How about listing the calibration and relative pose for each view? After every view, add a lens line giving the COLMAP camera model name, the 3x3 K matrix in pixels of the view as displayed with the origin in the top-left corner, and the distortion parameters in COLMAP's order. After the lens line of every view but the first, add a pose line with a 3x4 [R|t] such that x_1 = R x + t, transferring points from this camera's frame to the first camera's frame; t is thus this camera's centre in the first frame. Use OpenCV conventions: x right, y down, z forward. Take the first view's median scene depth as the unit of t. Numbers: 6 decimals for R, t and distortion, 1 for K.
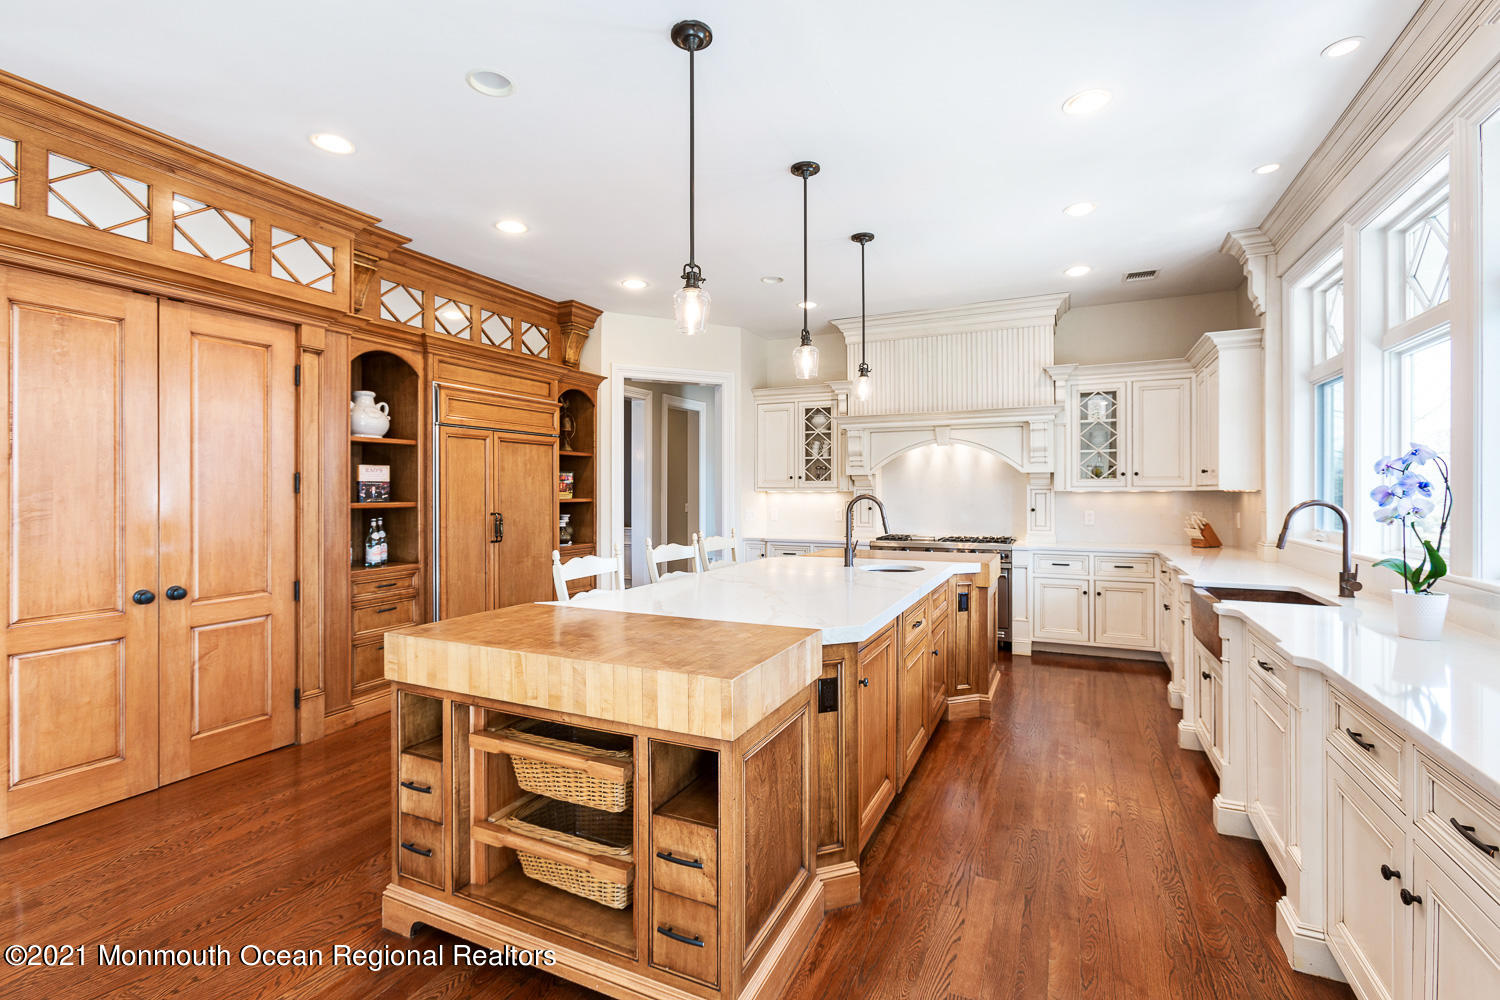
lens RADIAL K [[667.6, 0, 752.7], [0, 667.6, 489.8], [0, 0, 1]] dist [-0.003125, 0.000021]
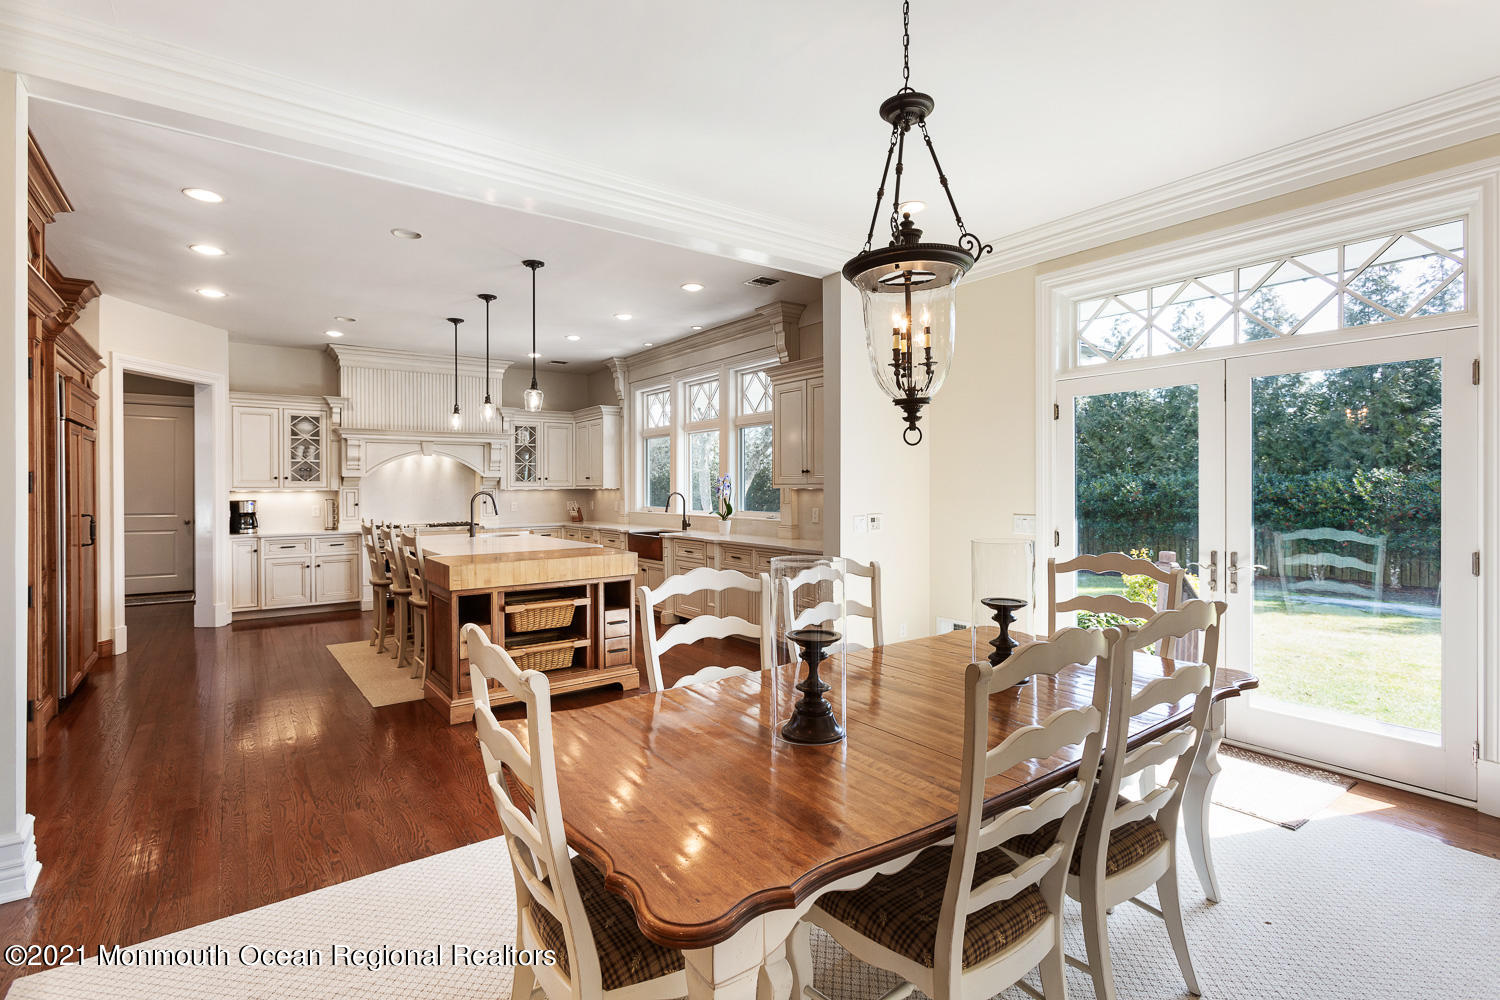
lens RADIAL K [[701.3, 0, 748.6], [0, 701.3, 488.6], [0, 0, 1]] dist [-0.025248, 0.019481]
pose [[0.467722, -0.003069, 0.883870, -0.725771], [0.004517, 0.999989, 0.001082, 0.001139], [-0.883864, 0.003486, 0.467731, -0.250747]]
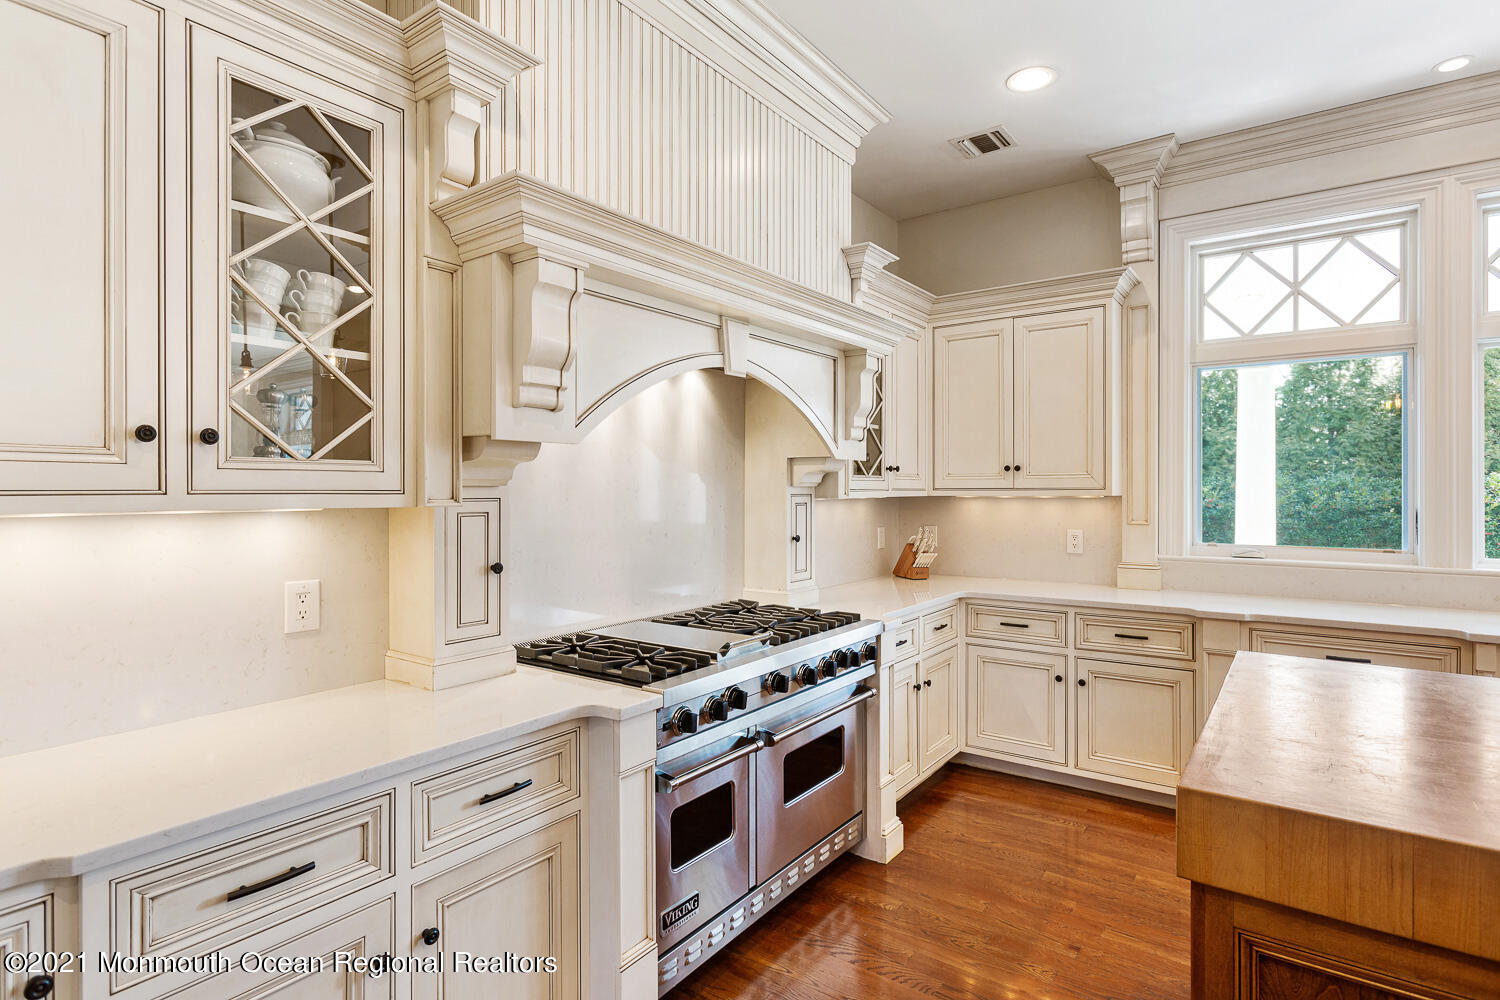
lens RADIAL K [[750.3, 0, 741.9], [0, 750.3, 495.0], [0, 0, 1]] dist [-0.014153, -0.000215]
pose [[0.204565, -0.002822, 0.978849, -0.124299], [0.001402, 0.999996, 0.002590, -0.003005], [-0.978852, 0.000843, 0.204568, 1.013910]]
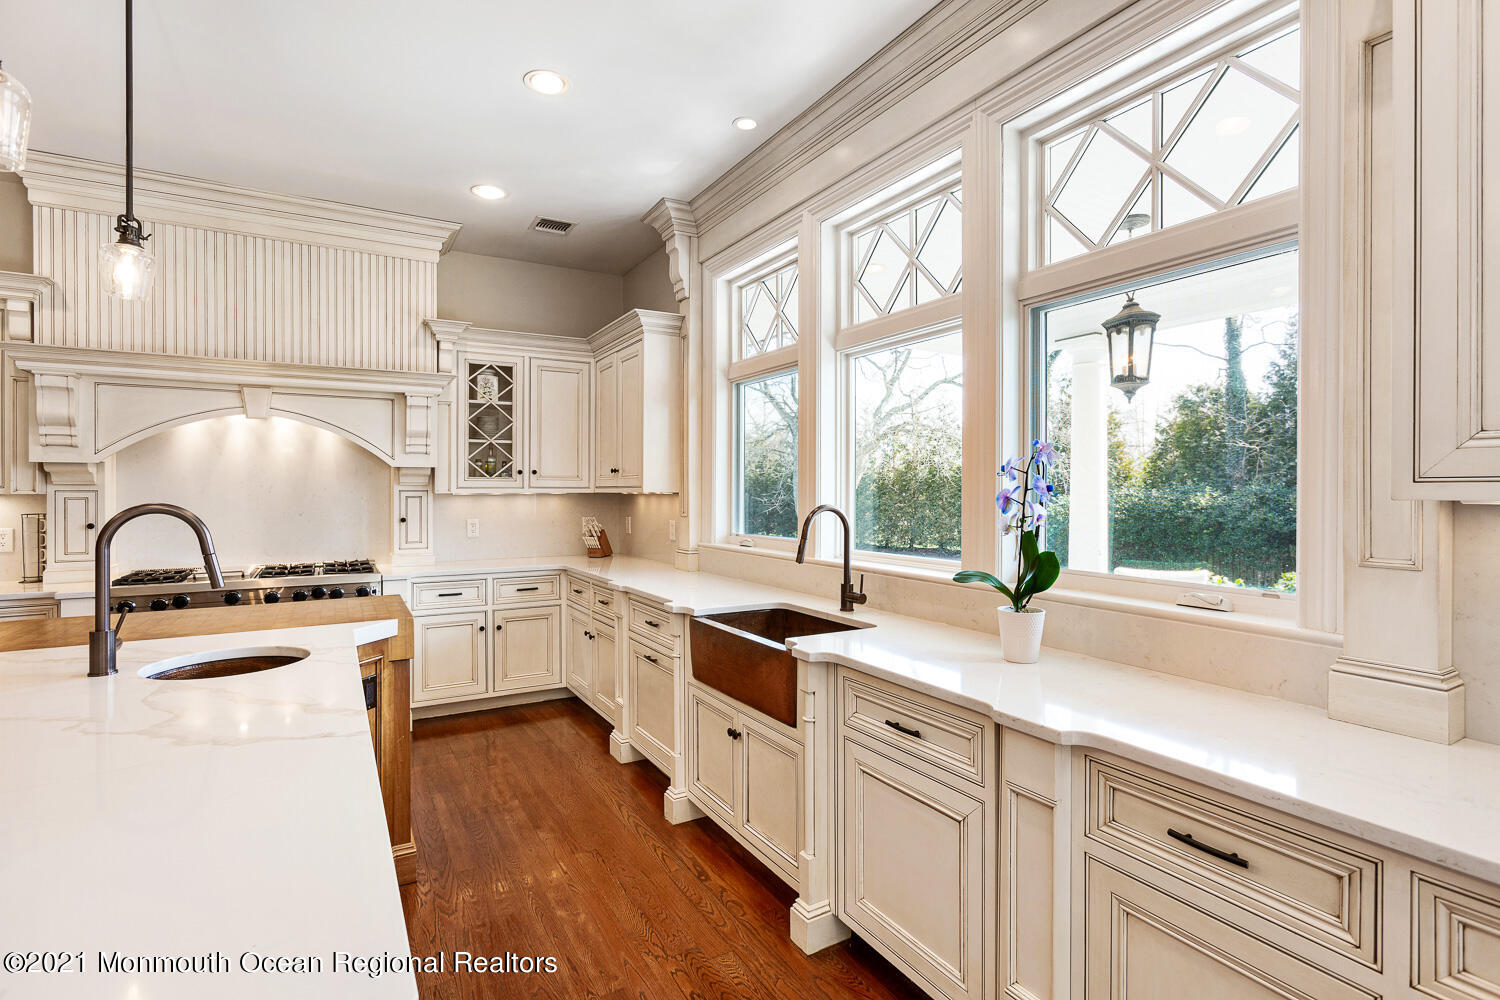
lens RADIAL K [[718.7, 0, 746.8], [0, 718.7, 490.8], [0, 0, 1]] dist [-0.021347, 0.018600]
pose [[0.565481, 0.000590, 0.824761, 0.001104], [-0.001119, 0.999999, 0.000052, -0.001453], [-0.824761, -0.000952, 0.565481, 0.296306]]
